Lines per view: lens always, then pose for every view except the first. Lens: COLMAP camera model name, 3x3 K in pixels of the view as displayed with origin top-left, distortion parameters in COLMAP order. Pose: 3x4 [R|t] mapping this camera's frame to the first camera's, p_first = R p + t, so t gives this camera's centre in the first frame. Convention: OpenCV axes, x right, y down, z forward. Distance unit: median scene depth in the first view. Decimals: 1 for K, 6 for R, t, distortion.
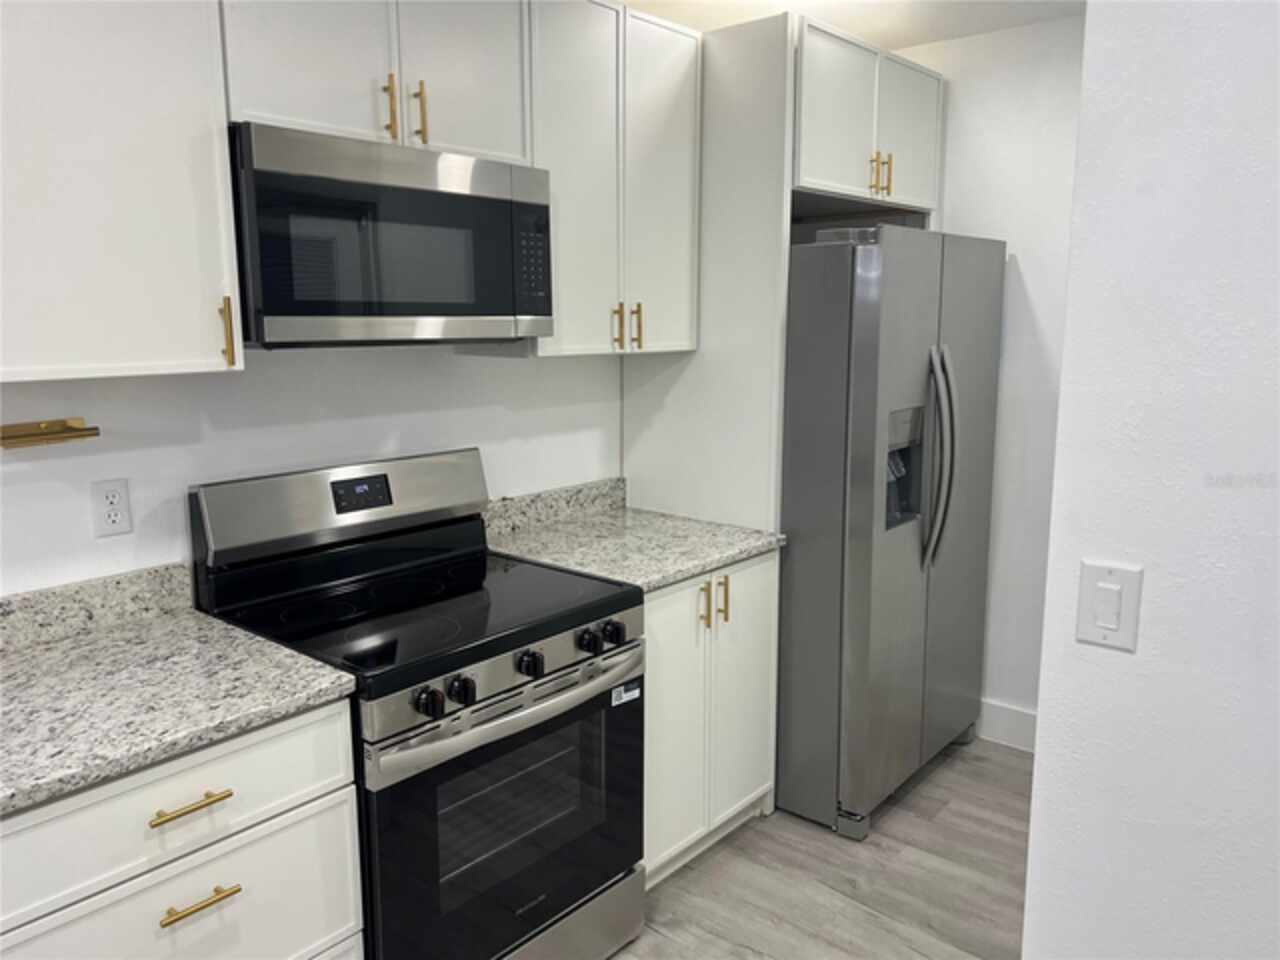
lens RADIAL K [[995.4, 0, 640.0], [0, 995.4, 480.0], [0, 0, 1]] dist [0.035057, 0.000138]
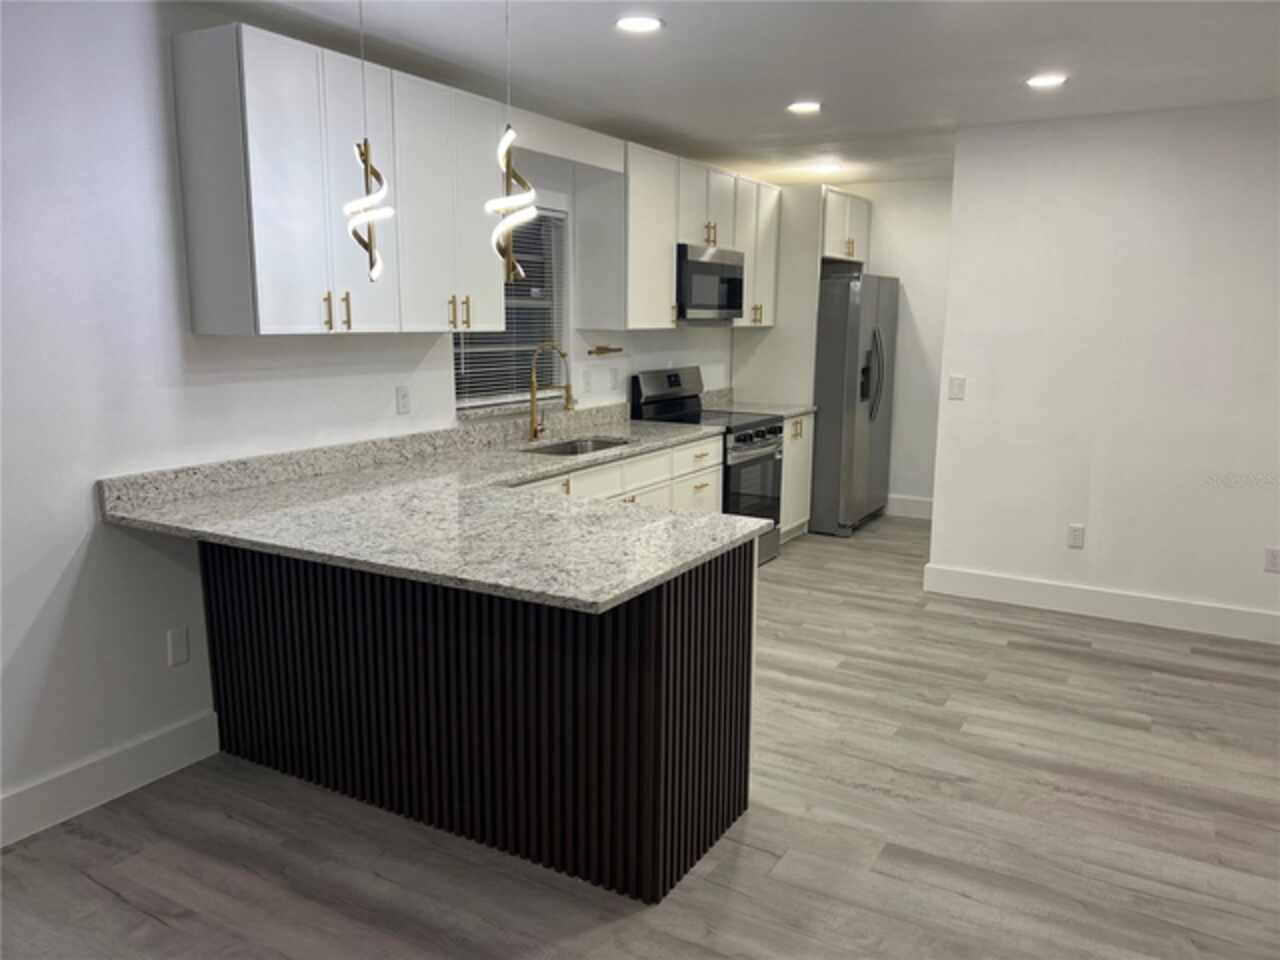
lens RADIAL K [[967.9, 0, 640.0], [0, 967.9, 480.0], [0, 0, 1]] dist [0.078345, -0.000196]
pose [[0.986976, -0.016871, 0.159981, -0.642580], [0.015661, 0.999838, 0.008826, 0.206189], [-0.160104, -0.006206, 0.987081, -1.198145]]
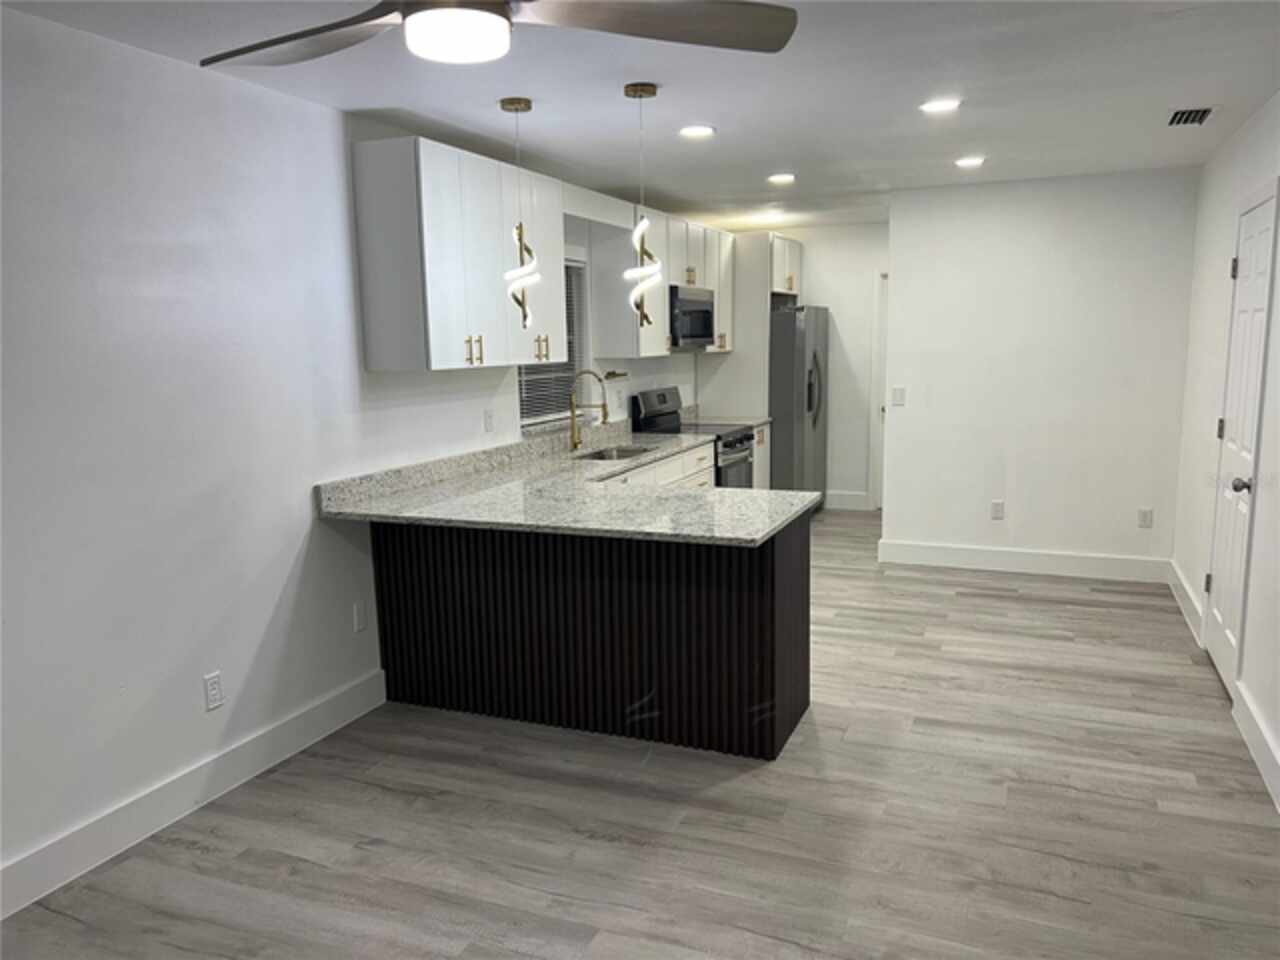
lens RADIAL K [[963.8, 0, 657.8], [0, 963.8, 480.4], [0, 0, 1]] dist [0.162818, -0.001059]
pose [[0.952891, -0.056341, 0.298033, -0.989110], [0.061760, 0.998052, -0.008790, 0.239810], [-0.296958, 0.026782, 0.954515, -1.493580]]
